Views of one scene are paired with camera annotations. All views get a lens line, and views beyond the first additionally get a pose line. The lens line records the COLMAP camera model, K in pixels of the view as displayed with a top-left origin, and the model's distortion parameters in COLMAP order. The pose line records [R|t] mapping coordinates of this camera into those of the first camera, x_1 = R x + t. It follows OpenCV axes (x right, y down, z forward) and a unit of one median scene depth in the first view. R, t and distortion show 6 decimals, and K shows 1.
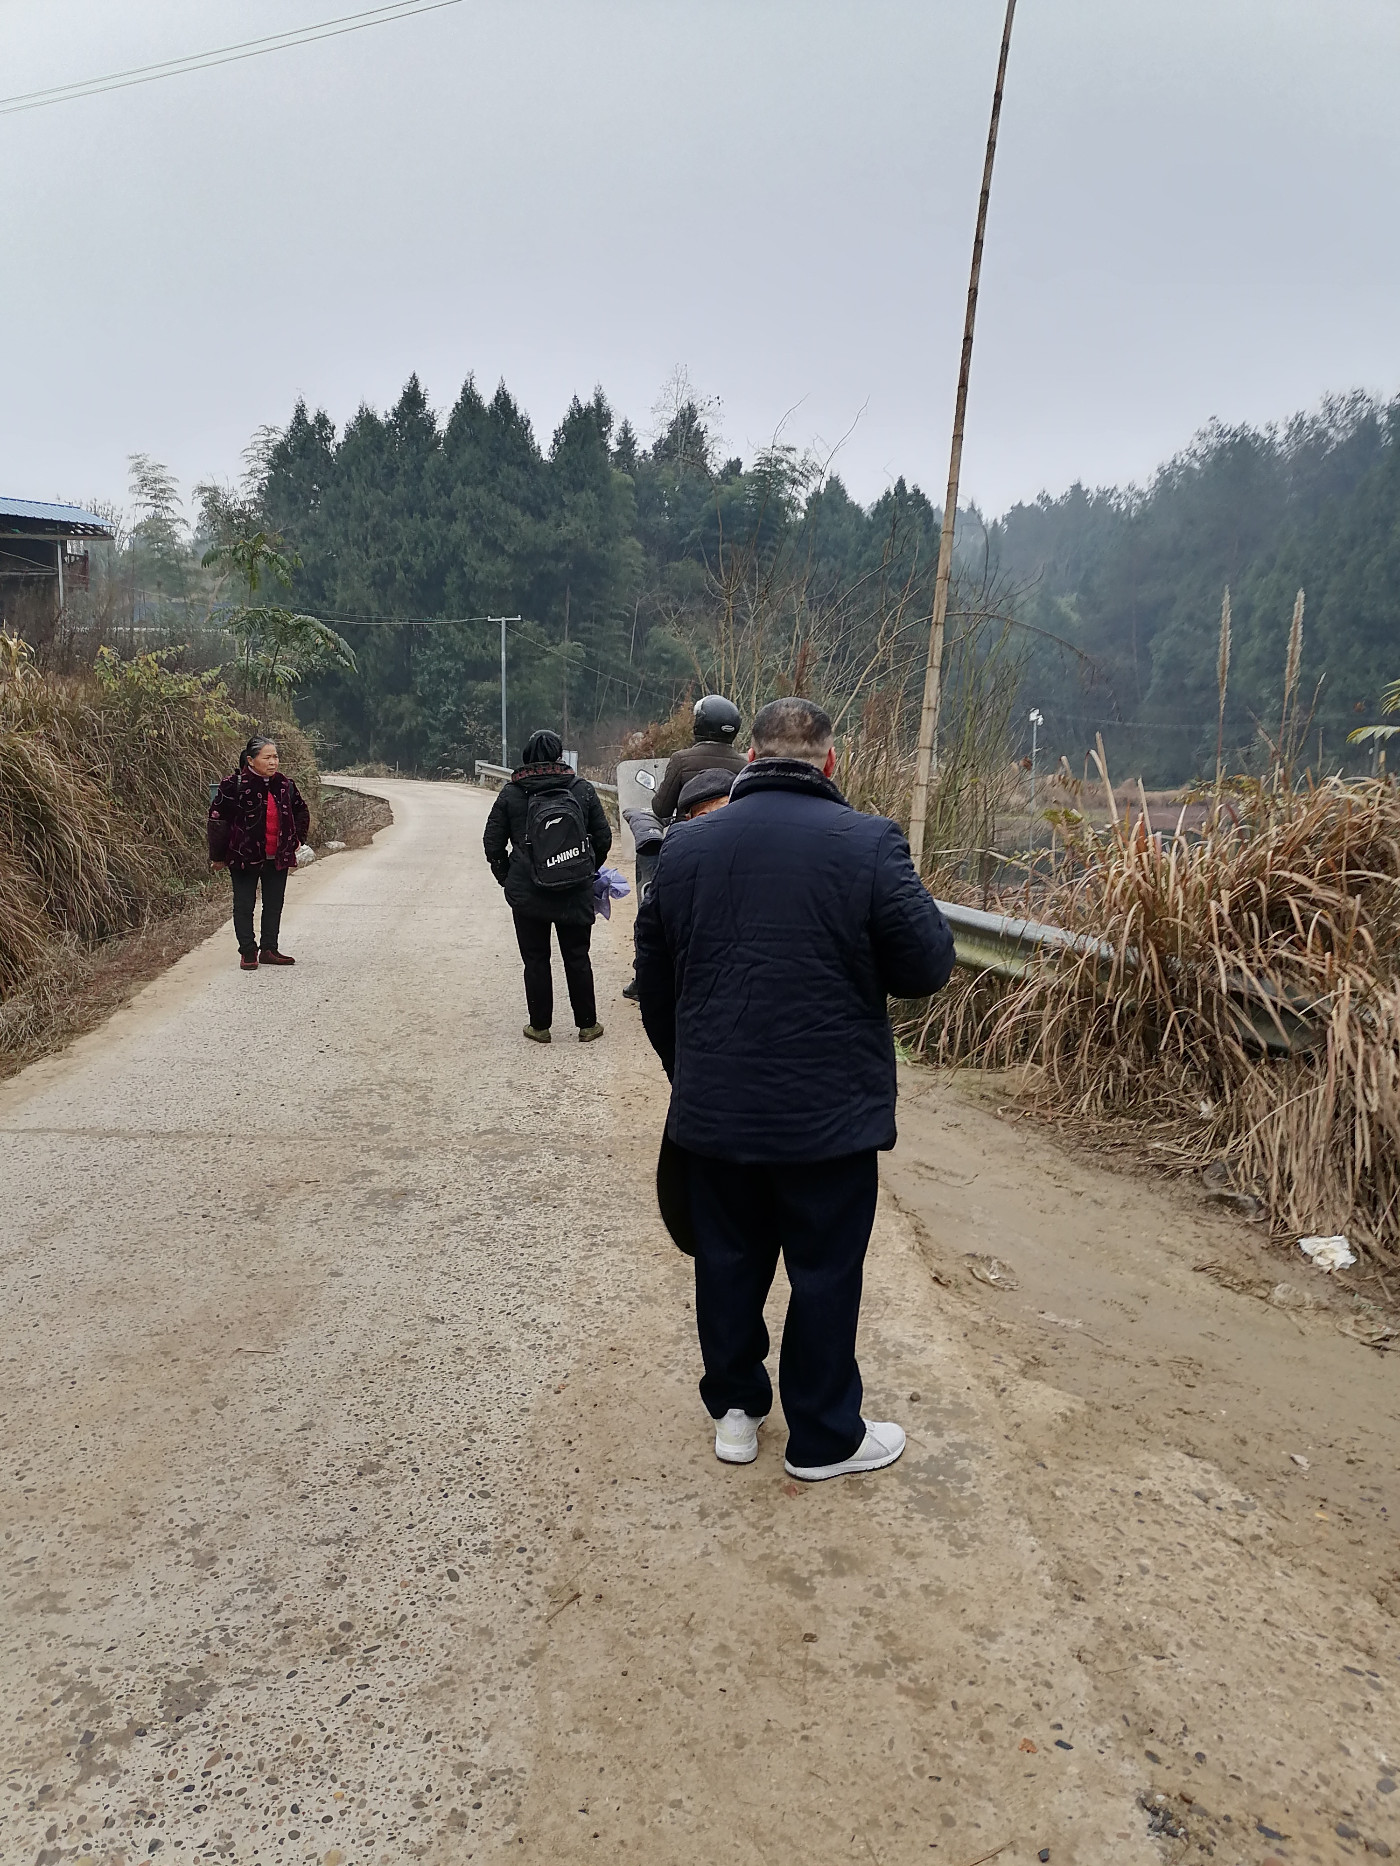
lens RADIAL K [[1408.4, 0, 682.8], [0, 1408.4, 936.3], [0, 0, 1]] dist [0.056064, -0.047380]
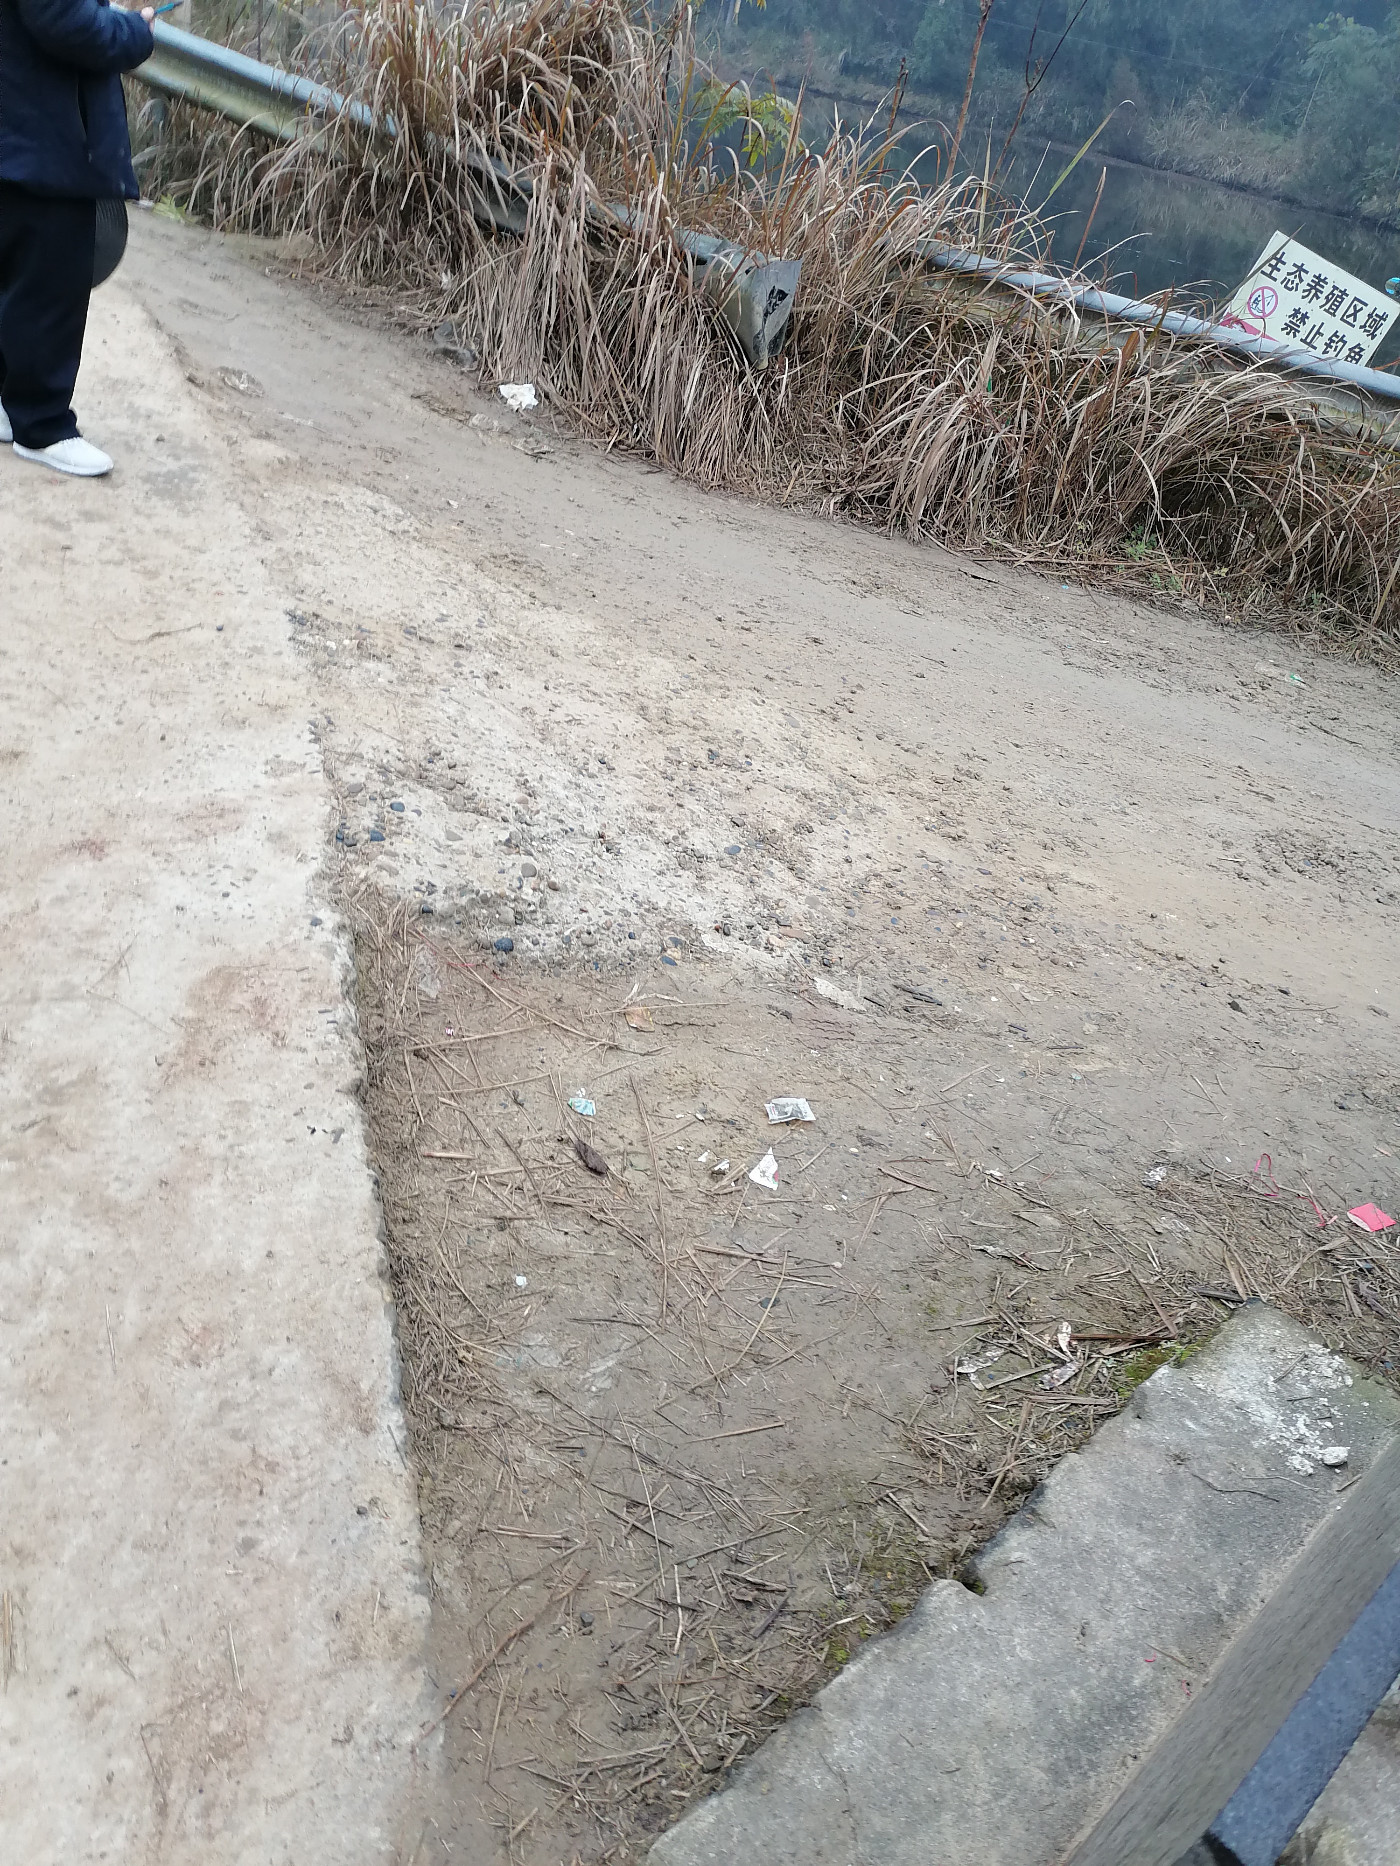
lens RADIAL K [[1408.4, 0, 682.8], [0, 1408.4, 936.3], [0, 0, 1]] dist [0.056064, -0.047380]
pose [[0.901565, -0.094038, 0.422299, 0.003726], [-0.116049, 0.887759, 0.445440, 0.071559], [-0.416788, -0.450601, 0.789460, -0.294710]]
